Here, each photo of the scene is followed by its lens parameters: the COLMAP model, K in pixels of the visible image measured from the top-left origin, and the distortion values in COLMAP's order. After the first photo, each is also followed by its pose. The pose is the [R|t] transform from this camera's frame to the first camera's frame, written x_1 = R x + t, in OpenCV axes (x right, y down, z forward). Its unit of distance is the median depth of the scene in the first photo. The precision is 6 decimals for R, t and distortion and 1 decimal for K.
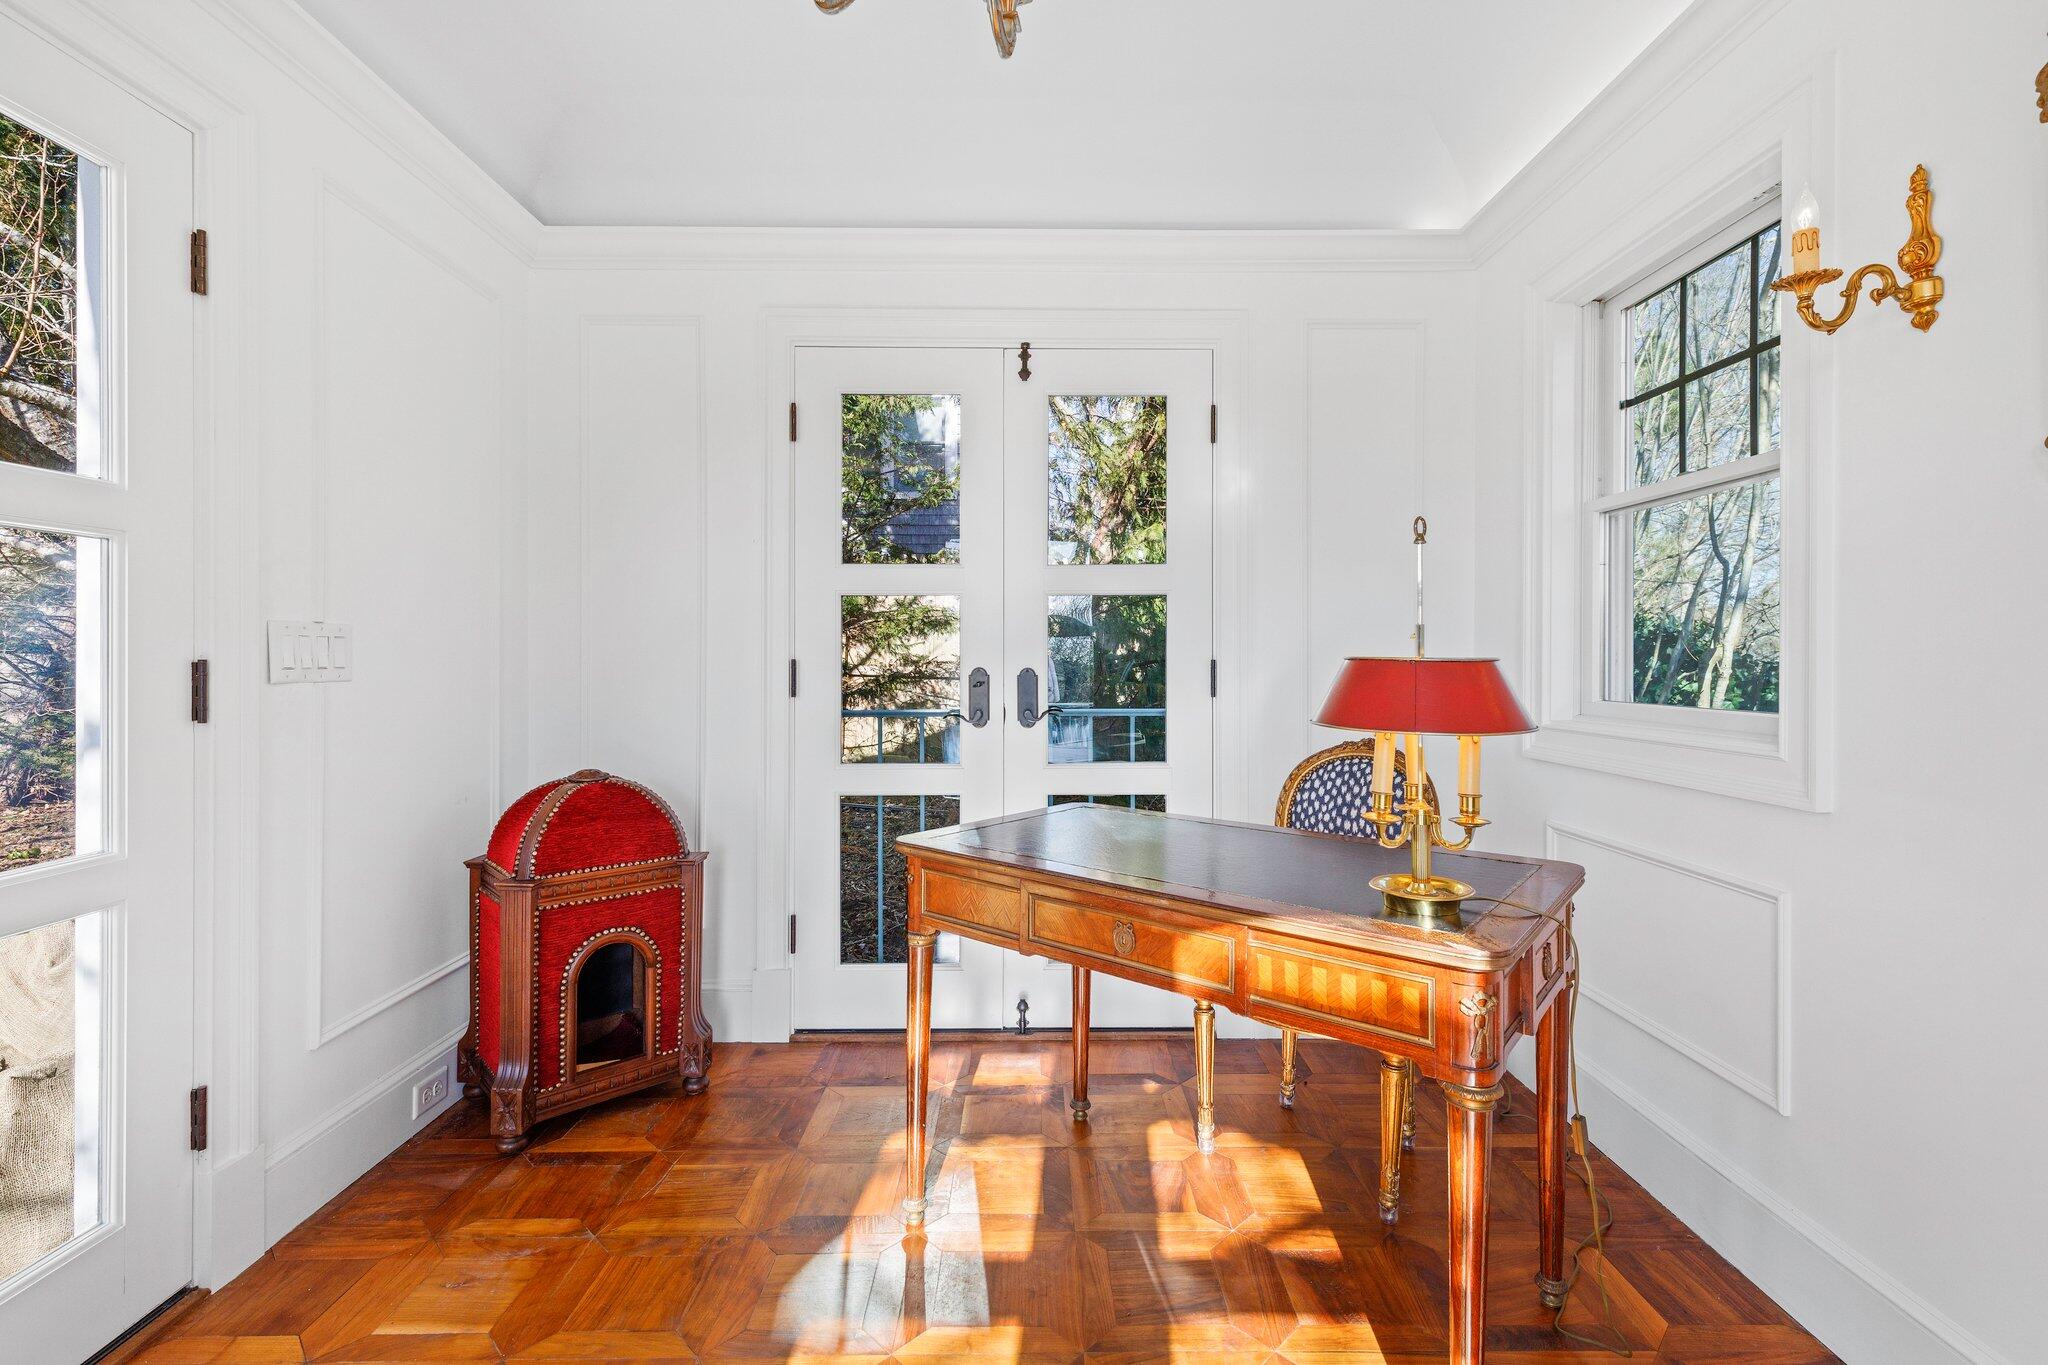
lens RADIAL K [[935.5, 0, 1022.8], [0, 935.5, 662.3], [0, 0, 1]] dist [0.000076, -0.000352]
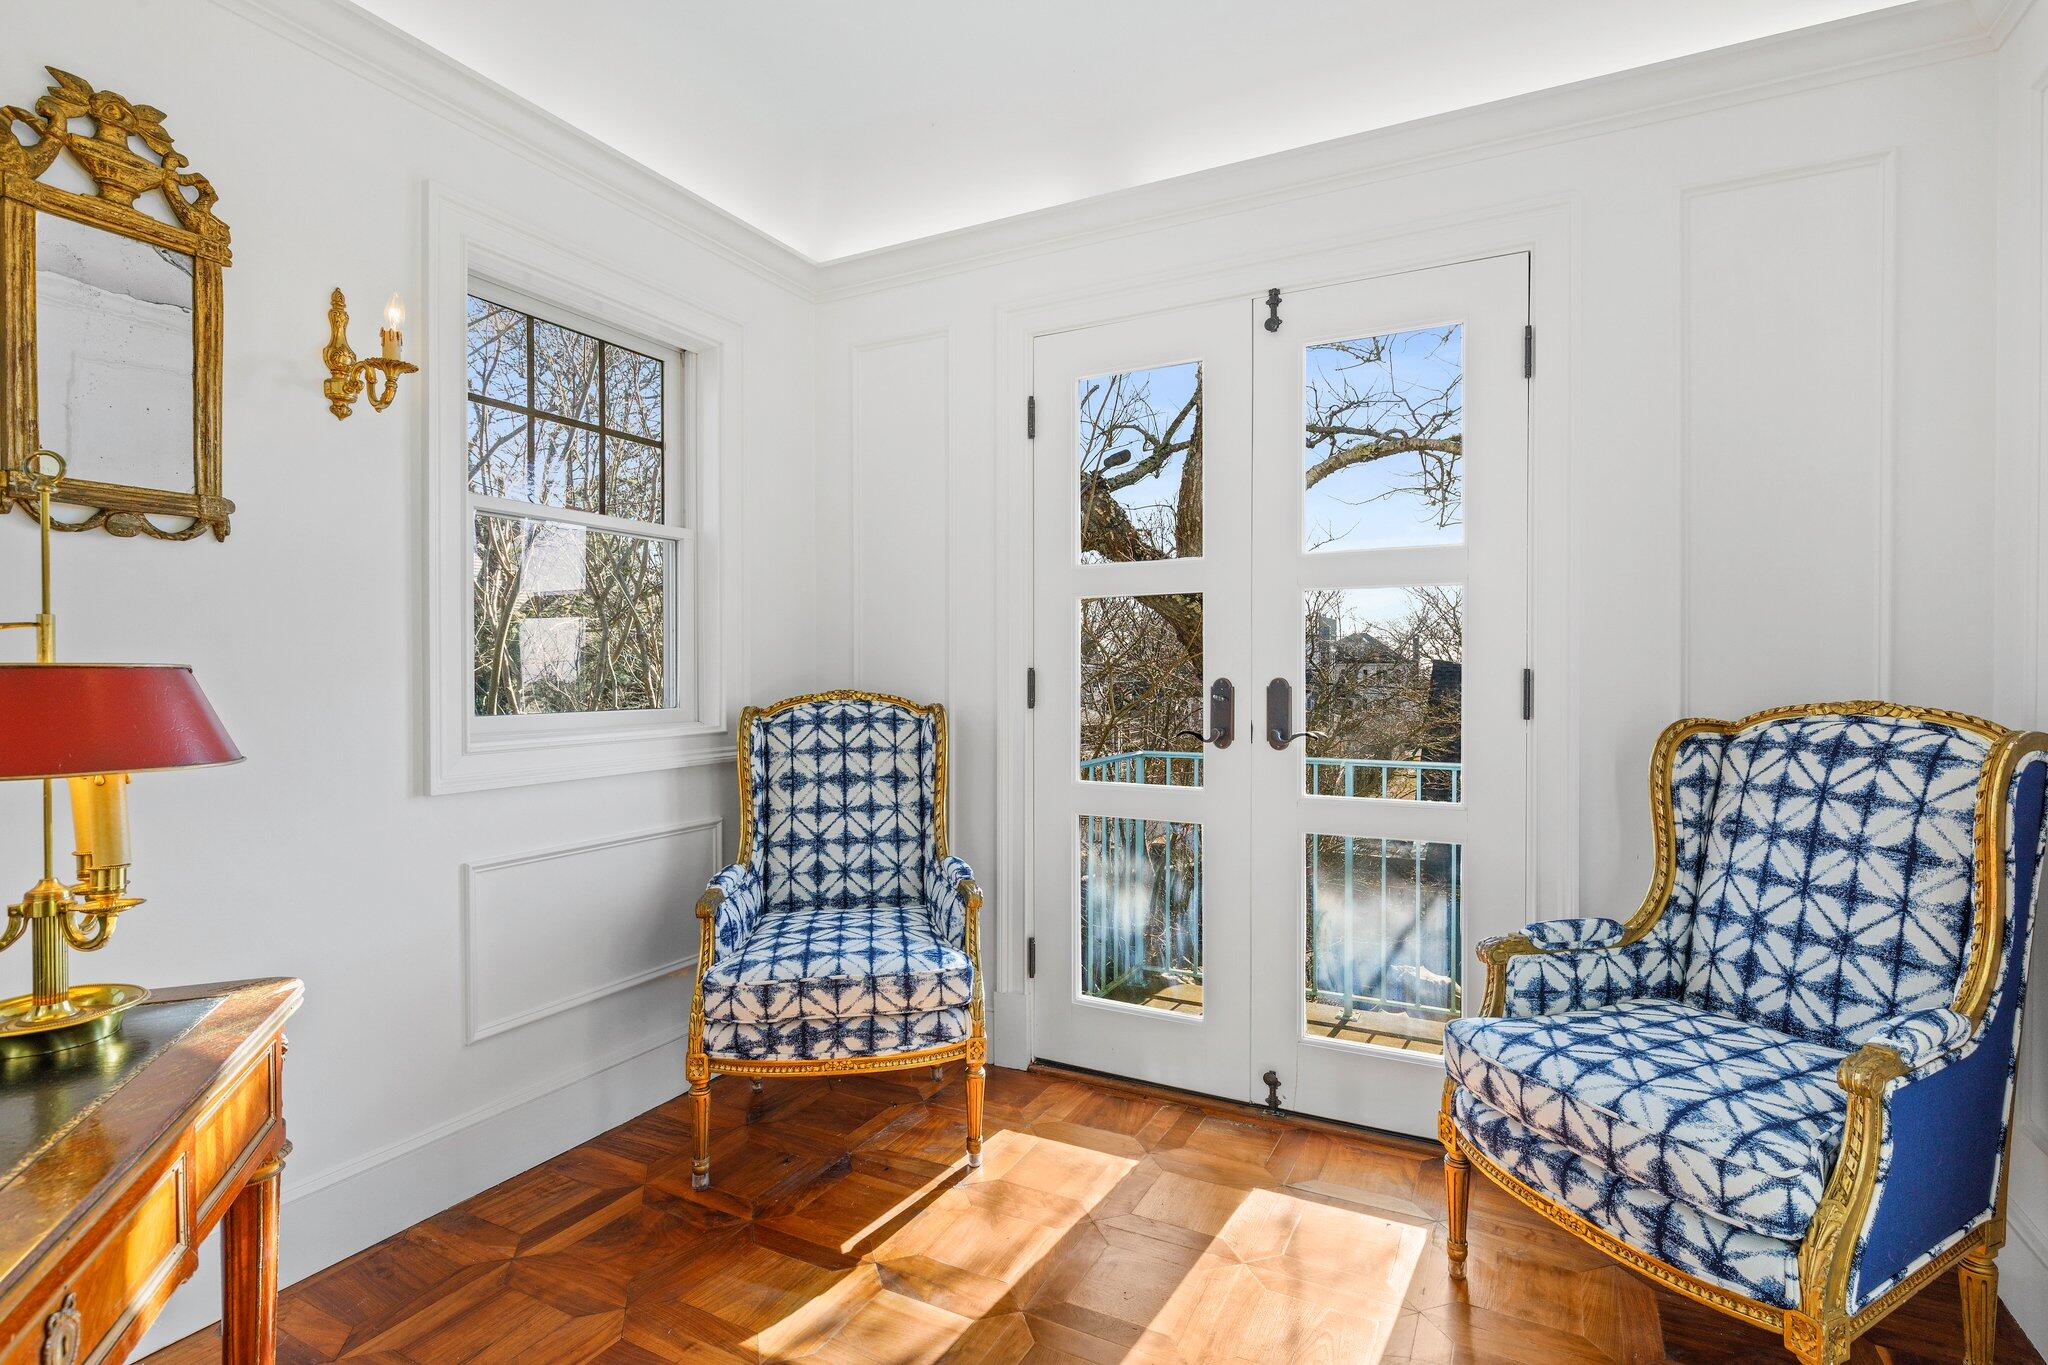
lens RADIAL K [[1003.0, 0, 1026.2], [0, 1003.0, 688.1], [0, 0, 1]] dist [-0.003518, -0.000355]
pose [[0.879380, 0.009503, -0.476027, 0.231926], [-0.001674, 0.999856, 0.016868, -0.000306], [0.476118, -0.014036, 0.879269, 0.108617]]
